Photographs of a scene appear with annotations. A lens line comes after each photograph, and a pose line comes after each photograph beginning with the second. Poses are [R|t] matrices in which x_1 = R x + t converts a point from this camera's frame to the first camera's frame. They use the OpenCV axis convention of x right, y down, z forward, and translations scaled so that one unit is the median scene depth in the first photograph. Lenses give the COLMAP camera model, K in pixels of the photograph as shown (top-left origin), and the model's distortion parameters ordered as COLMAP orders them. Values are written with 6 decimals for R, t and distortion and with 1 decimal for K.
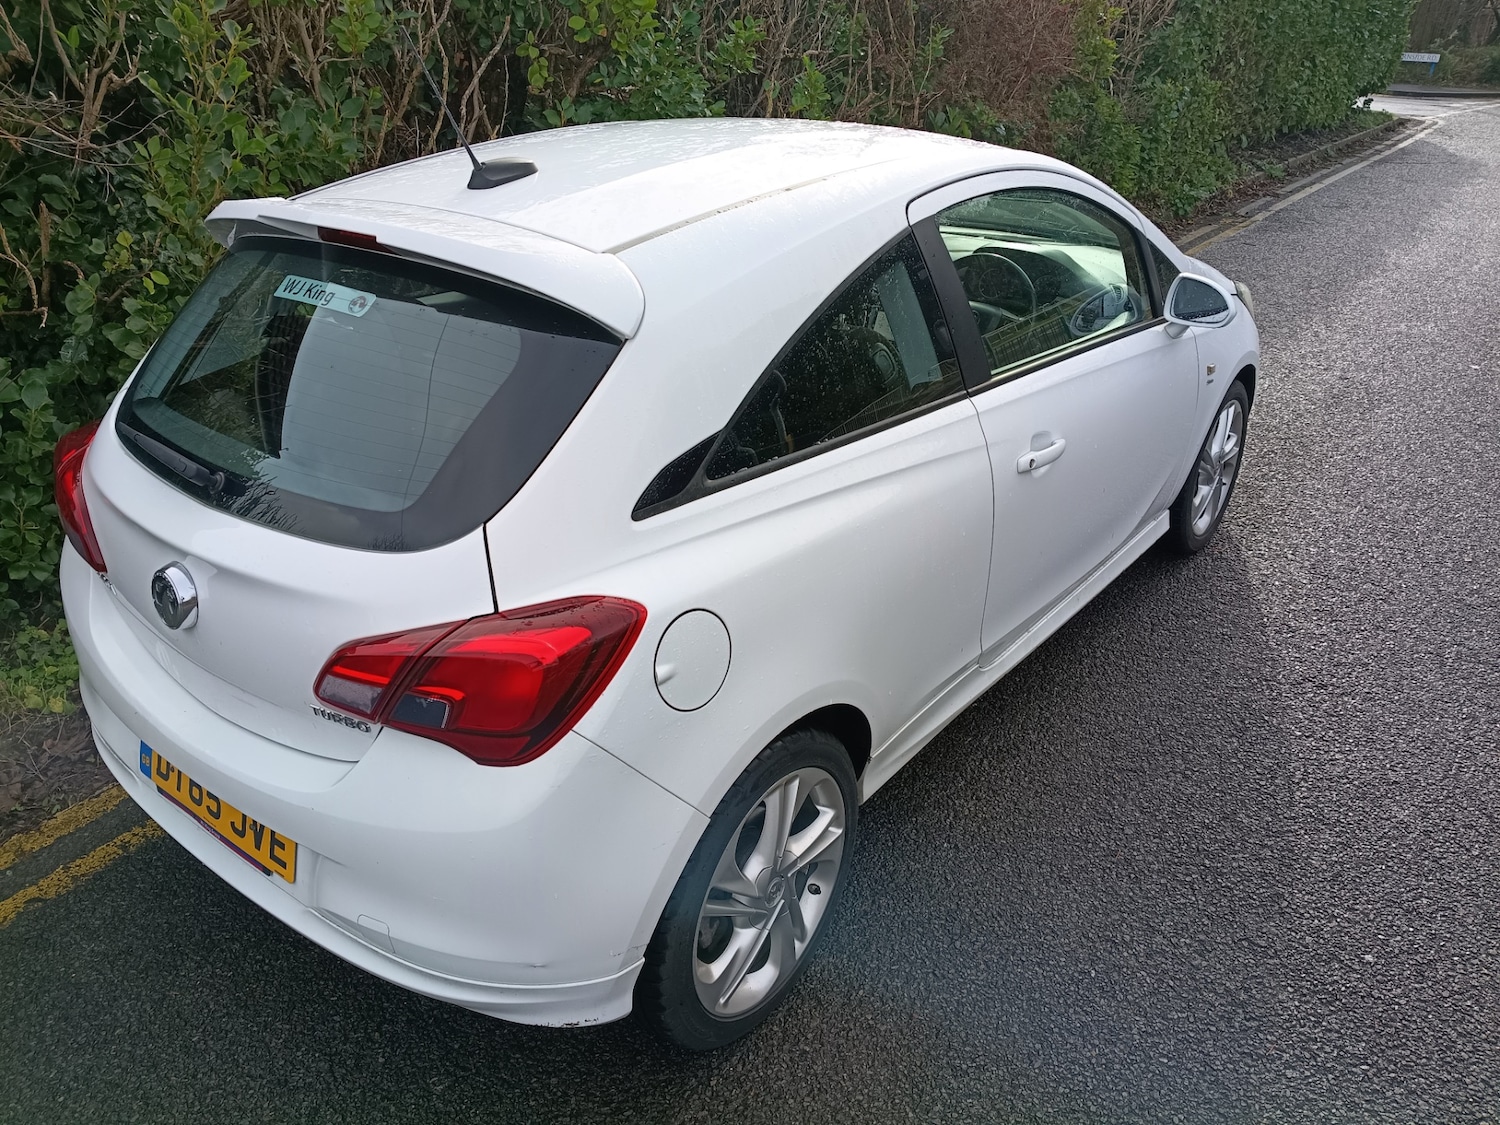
lens RADIAL K [[1176.7, 0, 754.4], [0, 1176.7, 569.8], [0, 0, 1]] dist [-0.011171, -0.006601]
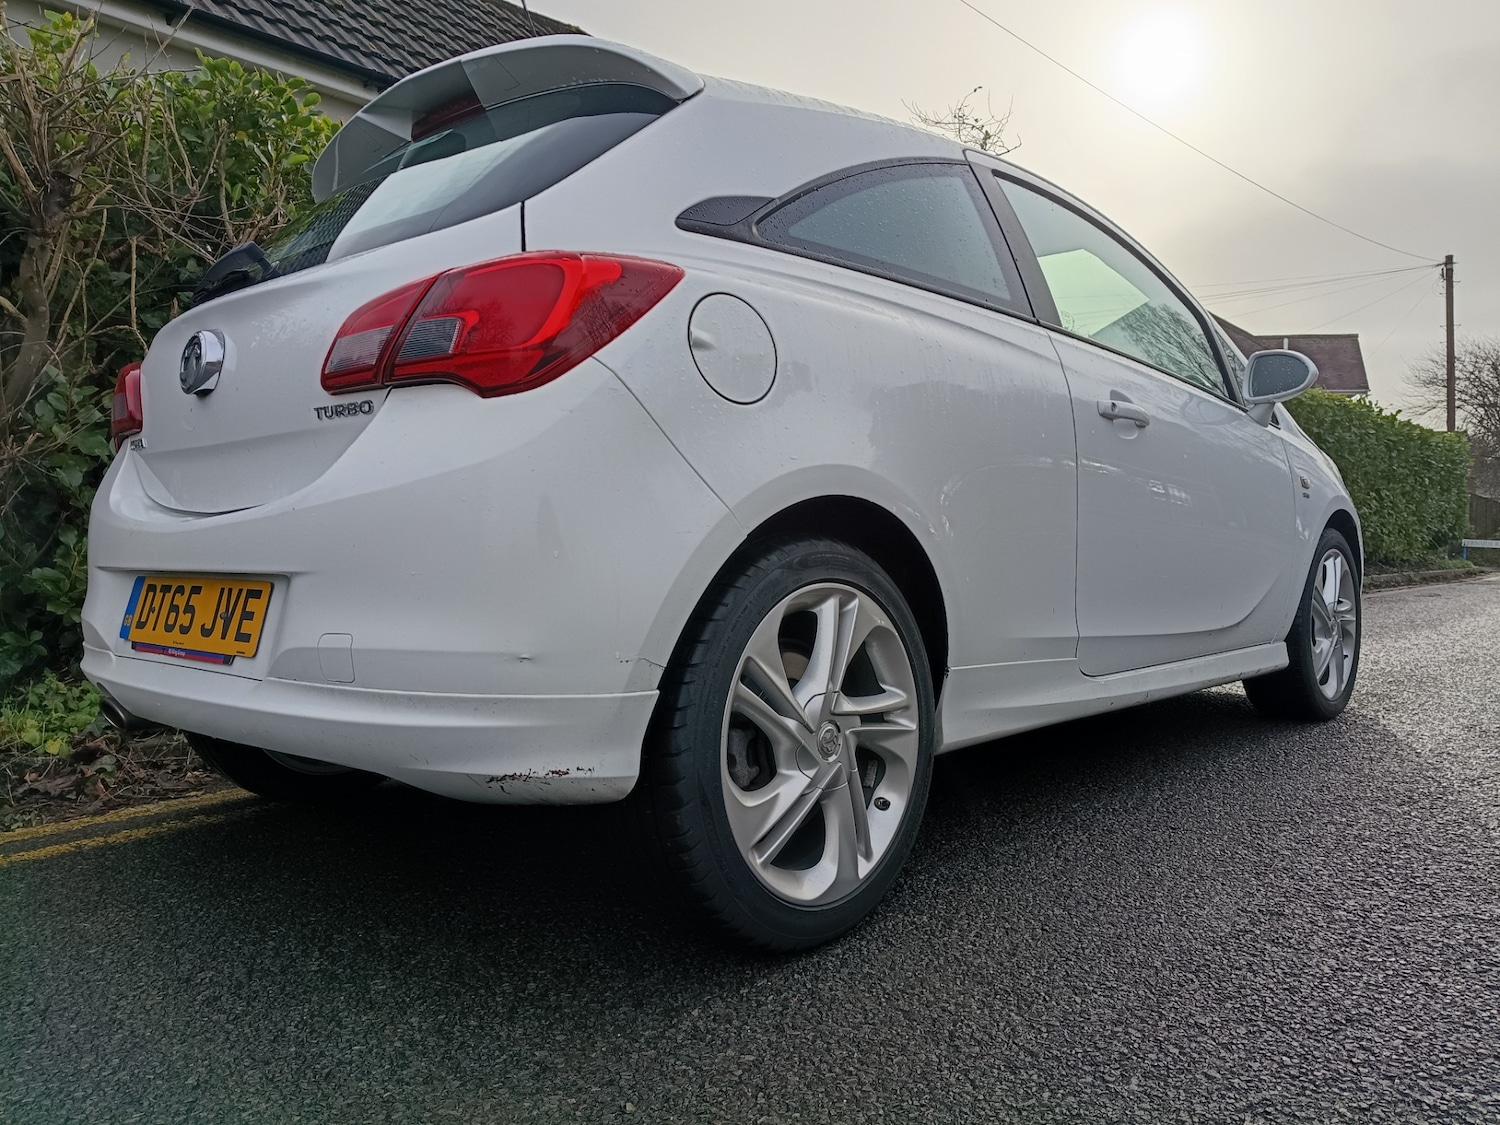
lens RADIAL K [[1207.9, 0, 743.0], [0, 1207.9, 563.7], [0, 0, 1]] dist [-0.043534, -0.011747]
pose [[0.996473, -0.000567, -0.083906, 0.025444], [-0.036410, 0.898006, -0.438473, 0.493087], [0.075597, 0.439982, 0.894819, 0.194761]]
